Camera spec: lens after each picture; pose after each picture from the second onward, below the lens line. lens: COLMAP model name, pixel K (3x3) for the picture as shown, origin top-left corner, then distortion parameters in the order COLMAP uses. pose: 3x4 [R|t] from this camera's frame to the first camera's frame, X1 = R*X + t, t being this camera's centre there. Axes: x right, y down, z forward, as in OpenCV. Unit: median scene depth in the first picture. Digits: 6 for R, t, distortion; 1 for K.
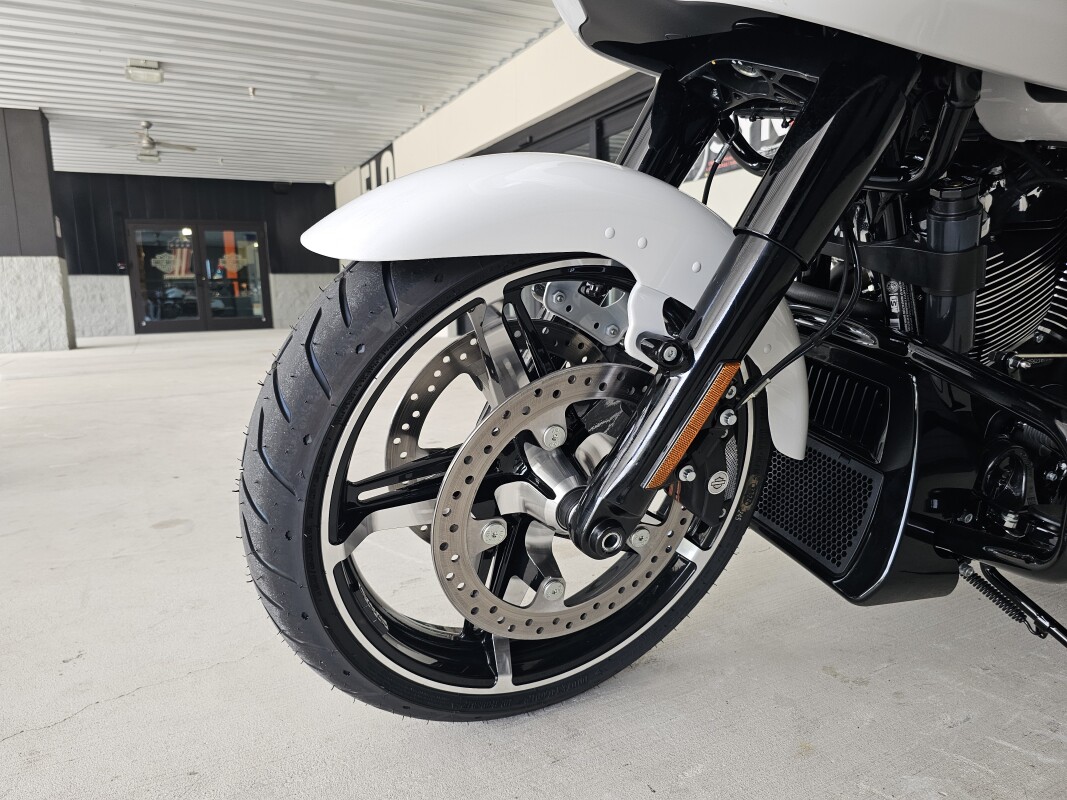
lens RADIAL K [[725.9, 0, 533.5], [0, 725.9, 400.0], [0, 0, 1]] dist [0.049337, -0.050145]
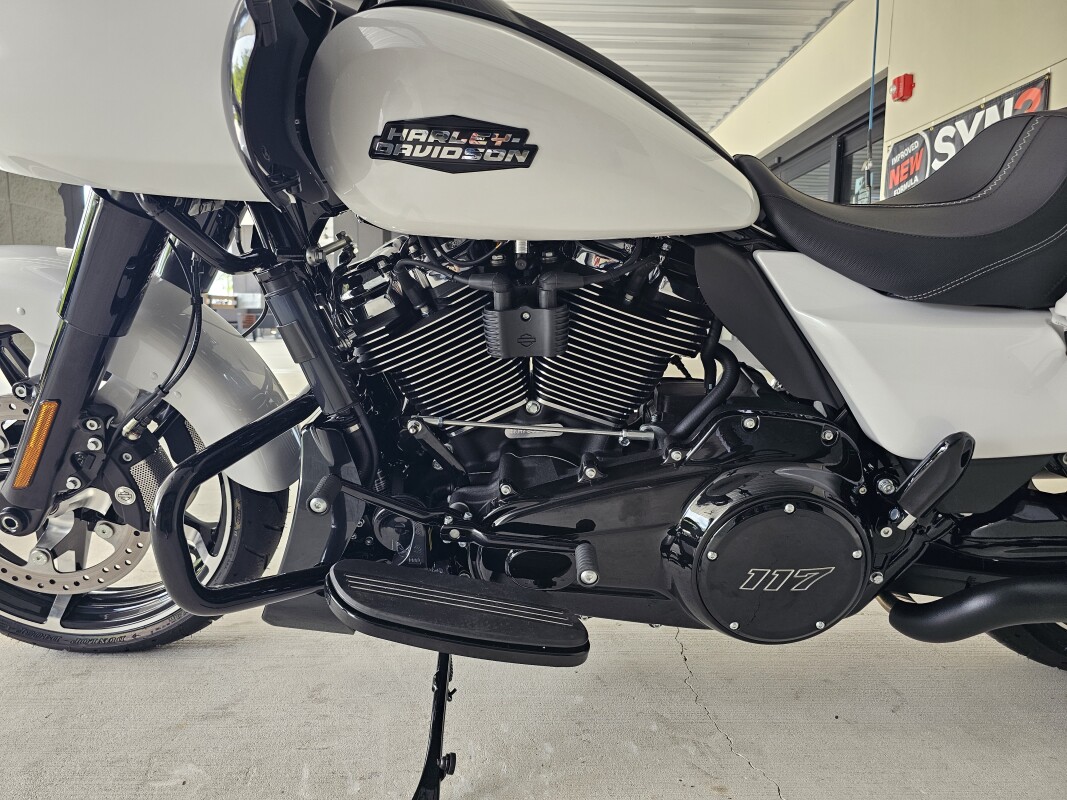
lens RADIAL K [[719.9, 0, 528.2], [0, 719.9, 395.7], [0, 0, 1]] dist [0.040854, -0.036125]
pose [[0.900505, 0.085991, -0.426258, 1.196820], [-0.097809, 0.995188, -0.005867, -0.104143], [0.423702, 0.046975, 0.904583, 0.117061]]
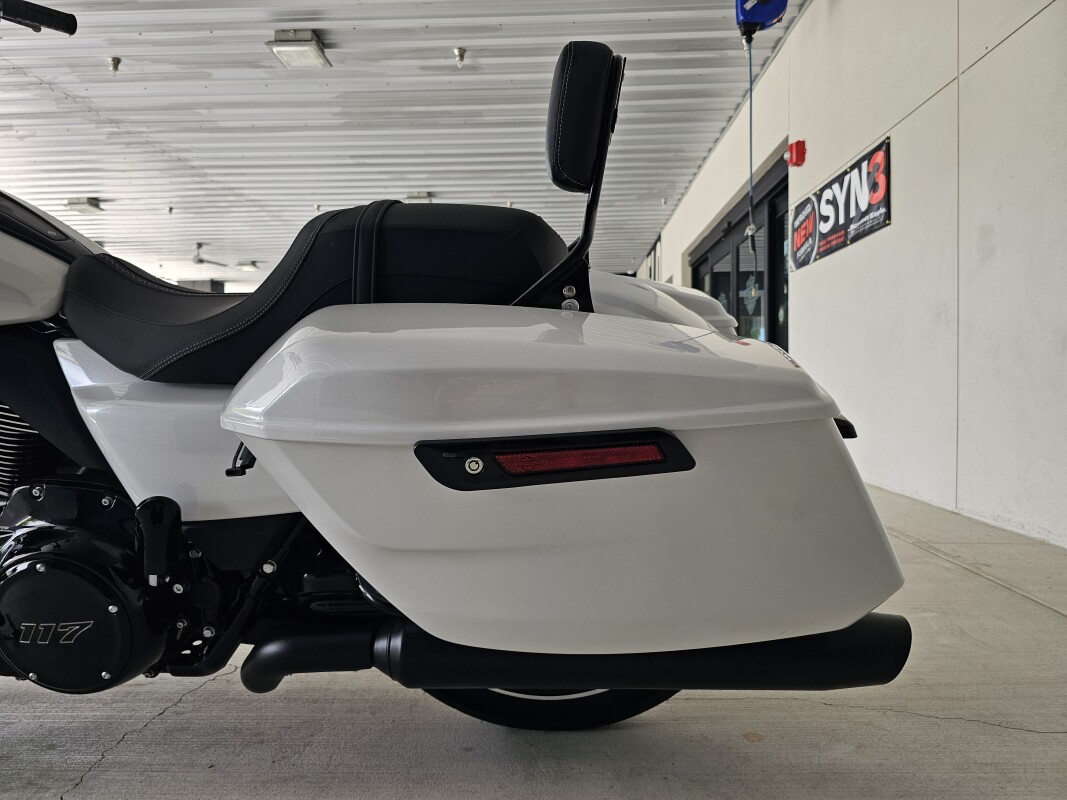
lens RADIAL K [[725.9, 0, 533.5], [0, 725.9, 400.0], [0, 0, 1]] dist [0.049337, -0.050145]
pose [[0.874901, 0.028160, -0.483482, 2.217001], [-0.078655, 0.993316, -0.084478, -0.201675], [0.477872, 0.111938, 0.871268, 0.492876]]
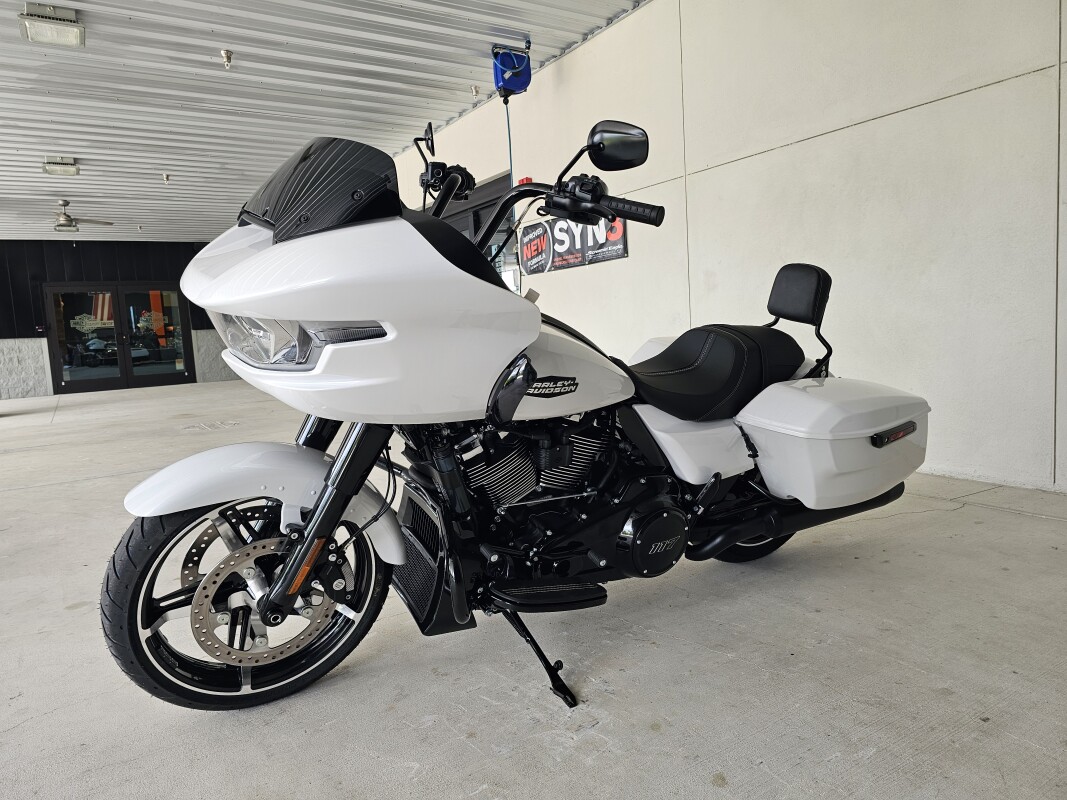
lens RADIAL K [[713.5, 0, 535.6], [0, 713.5, 391.9], [0, 0, 1]] dist [0.042251, -0.033076]
pose [[0.995171, -0.038045, 0.090481, 0.558548], [0.042640, 0.997868, -0.049409, -0.275179], [-0.088408, 0.053028, 0.994672, -1.007514]]
